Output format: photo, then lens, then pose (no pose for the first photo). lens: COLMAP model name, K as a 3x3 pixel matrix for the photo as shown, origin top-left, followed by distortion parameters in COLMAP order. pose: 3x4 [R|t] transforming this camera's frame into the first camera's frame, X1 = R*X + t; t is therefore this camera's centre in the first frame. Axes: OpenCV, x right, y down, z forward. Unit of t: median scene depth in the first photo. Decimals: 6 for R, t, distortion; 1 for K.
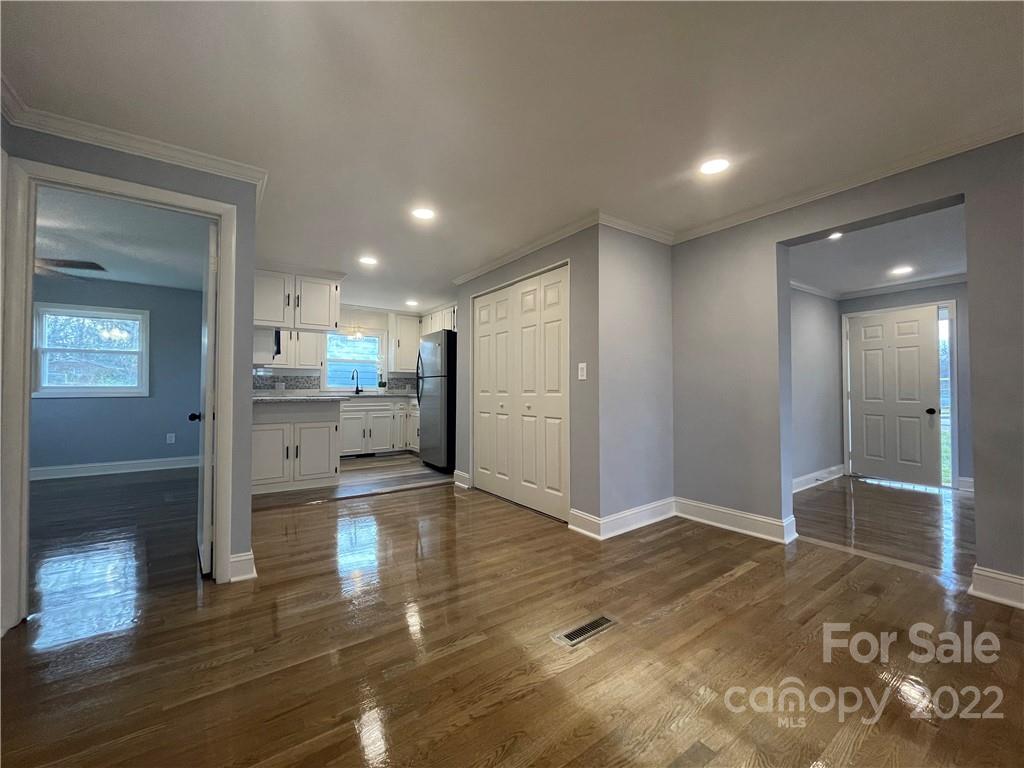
lens RADIAL K [[412.8, 0, 513.3], [0, 412.8, 380.8], [0, 0, 1]] dist [-0.002047, 0.000055]
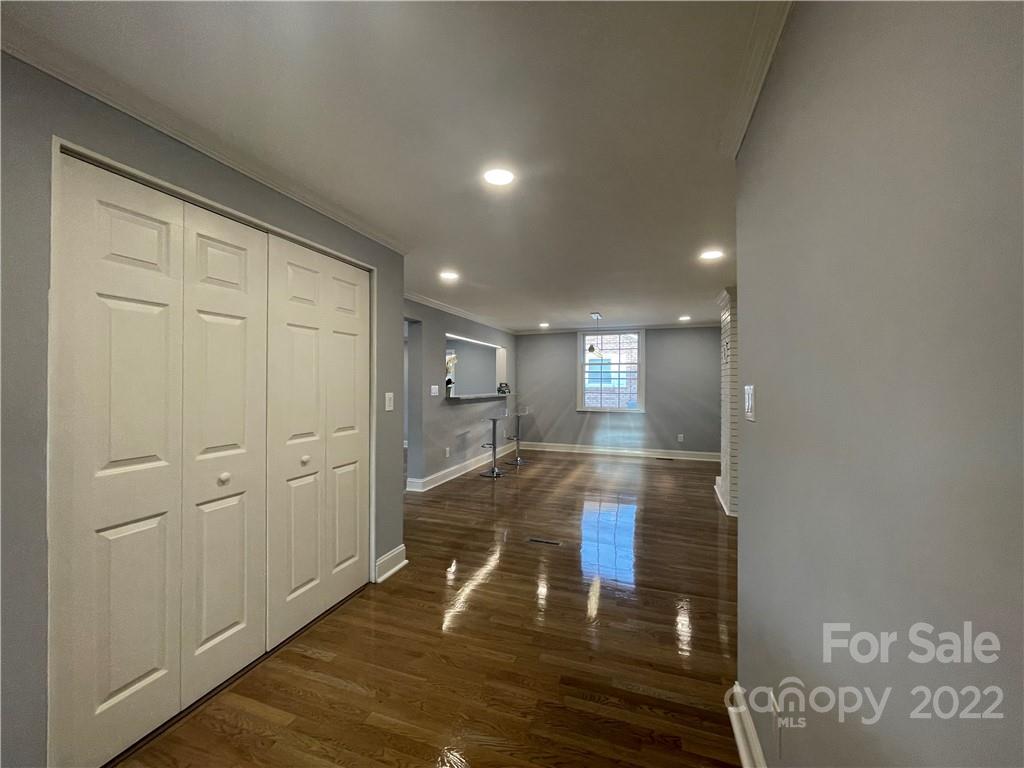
lens RADIAL K [[412.8, 0, 511.7], [0, 412.8, 385.0], [0, 0, 1]] dist [-0.002047, 0.000055]
pose [[-0.573937, -0.006999, 0.818869, -0.737450], [-0.021058, 0.999759, -0.006214, -0.059222], [-0.818628, -0.020811, -0.573946, 1.288896]]
